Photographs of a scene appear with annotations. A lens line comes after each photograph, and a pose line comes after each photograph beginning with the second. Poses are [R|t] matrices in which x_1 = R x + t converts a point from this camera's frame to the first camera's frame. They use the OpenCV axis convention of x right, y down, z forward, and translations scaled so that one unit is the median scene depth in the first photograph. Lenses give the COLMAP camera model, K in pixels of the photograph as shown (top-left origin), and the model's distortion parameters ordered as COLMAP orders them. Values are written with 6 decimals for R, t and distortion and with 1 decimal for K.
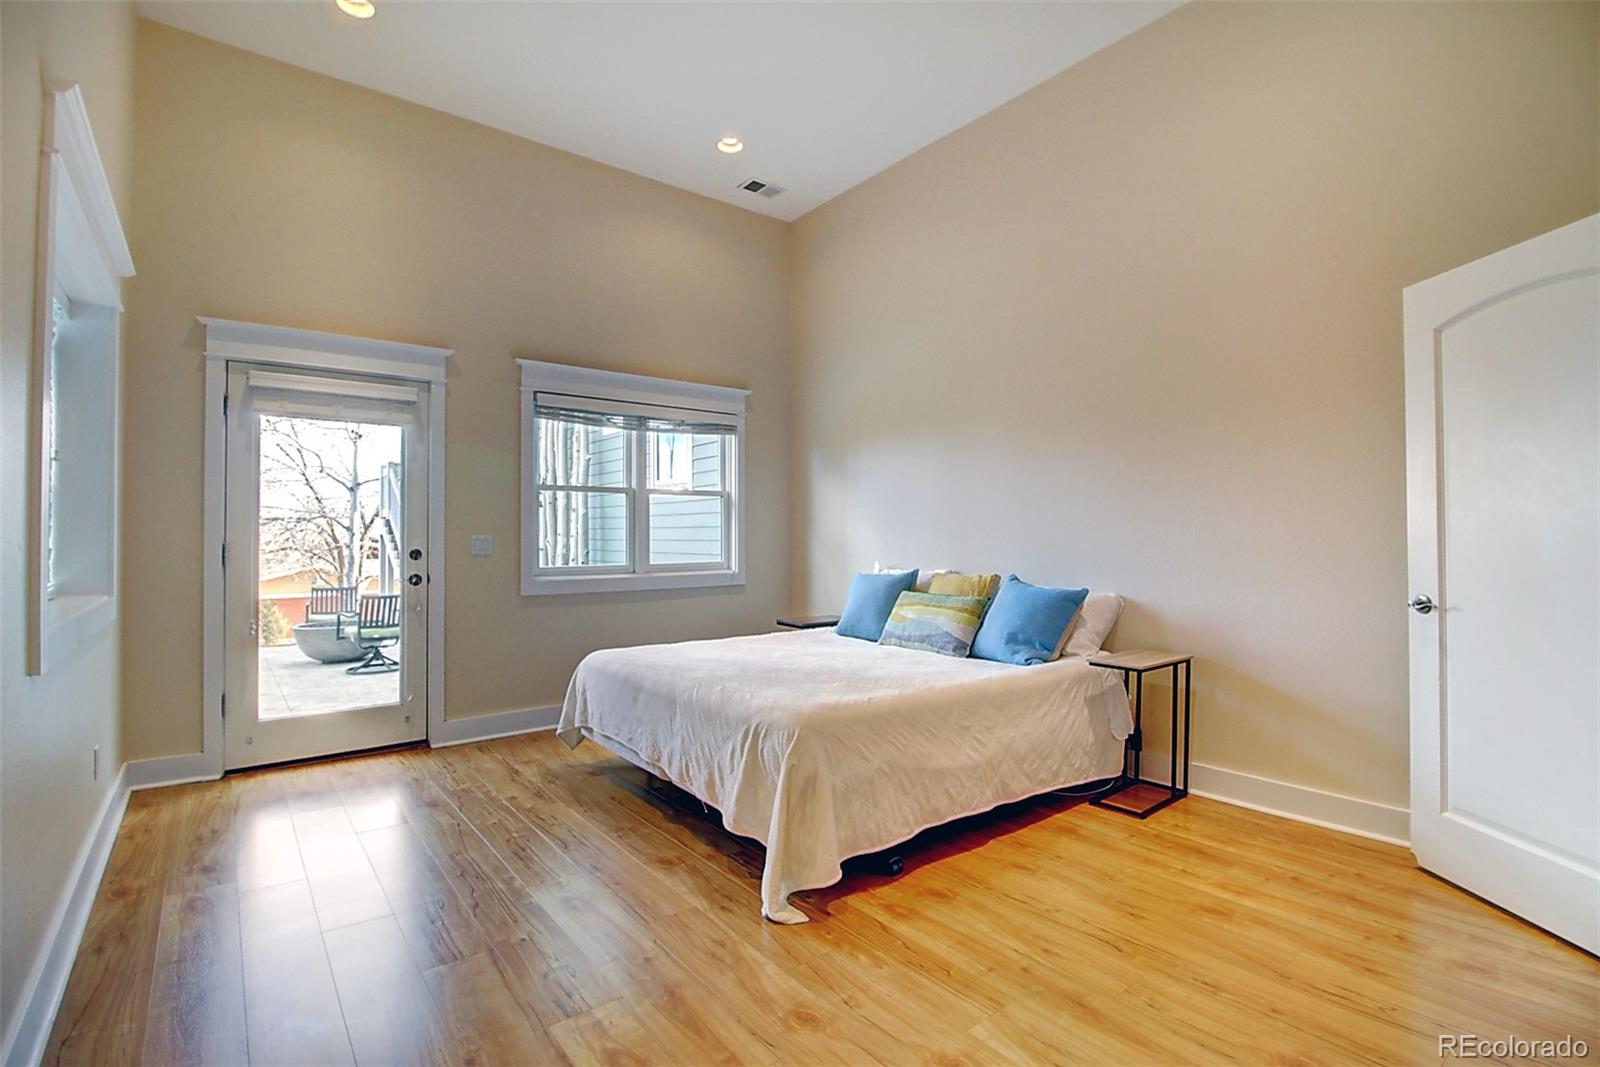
lens RADIAL K [[743.0, 0, 803.6], [0, 743.0, 532.9], [0, 0, 1]] dist [-0.005261, -0.000982]
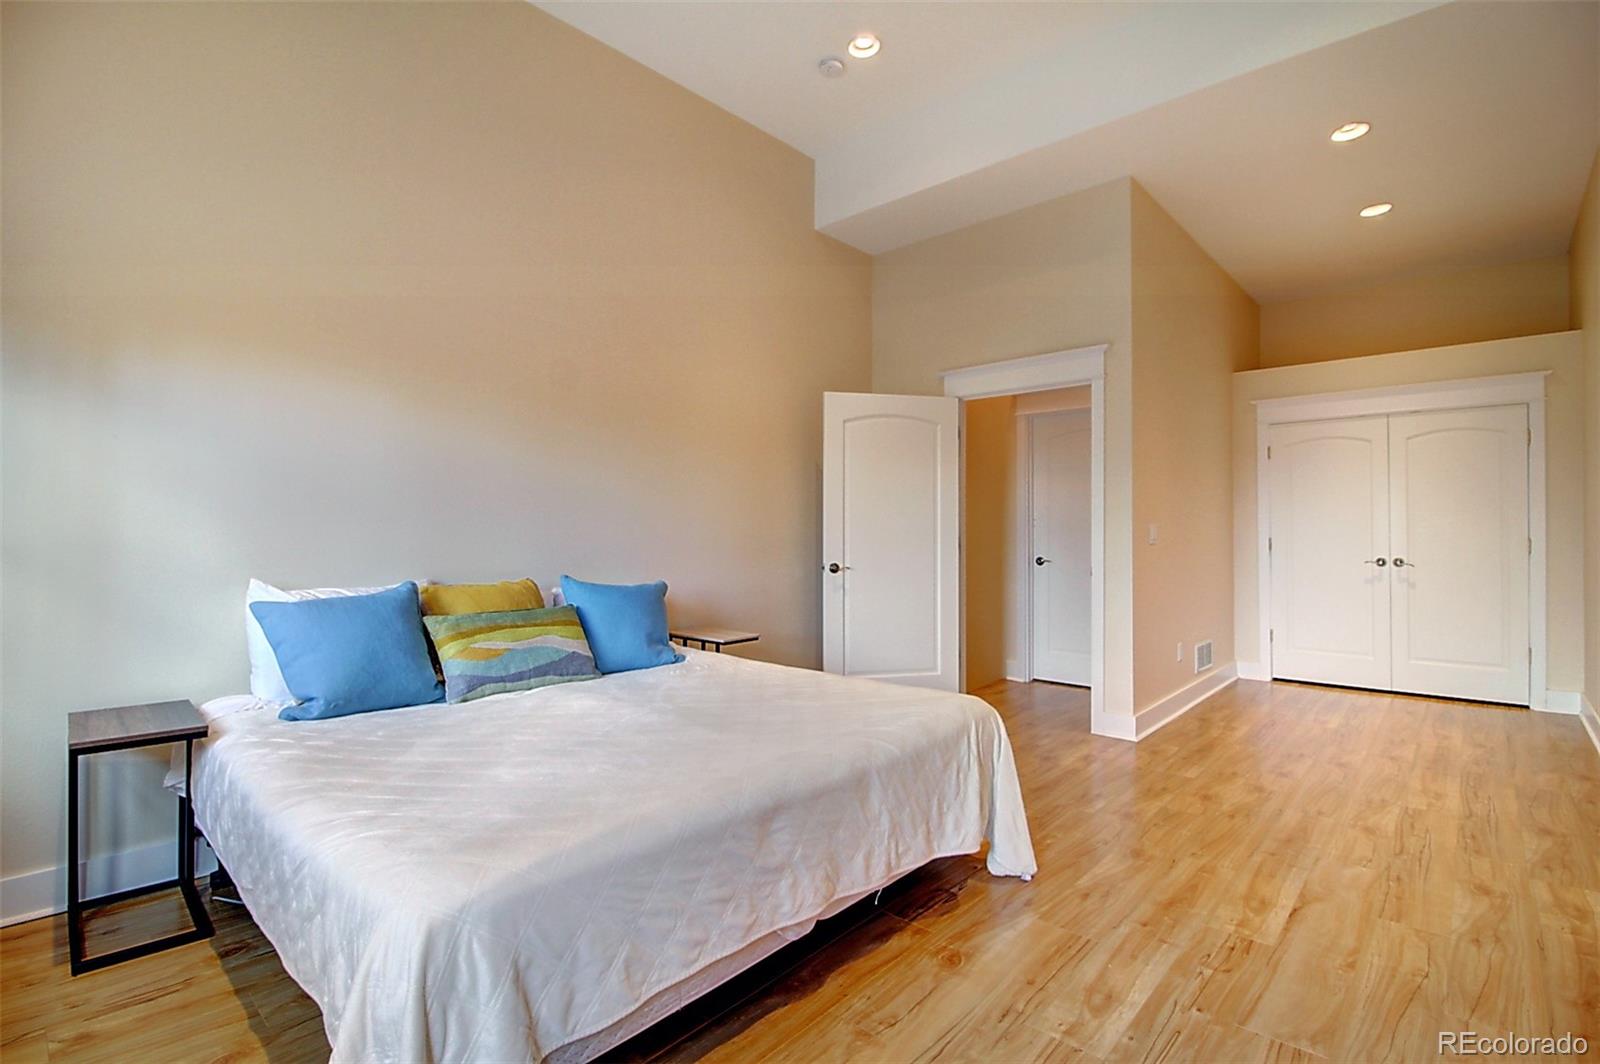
lens RADIAL K [[743.0, 0, 845.7], [0, 743.0, 524.1], [0, 0, 1]] dist [-0.005261, -0.000982]
pose [[-0.191113, 0.011351, 0.981502, -0.948897], [-0.000989, 0.999930, -0.011756, 0.011193], [-0.981568, -0.003217, -0.191089, 1.308248]]
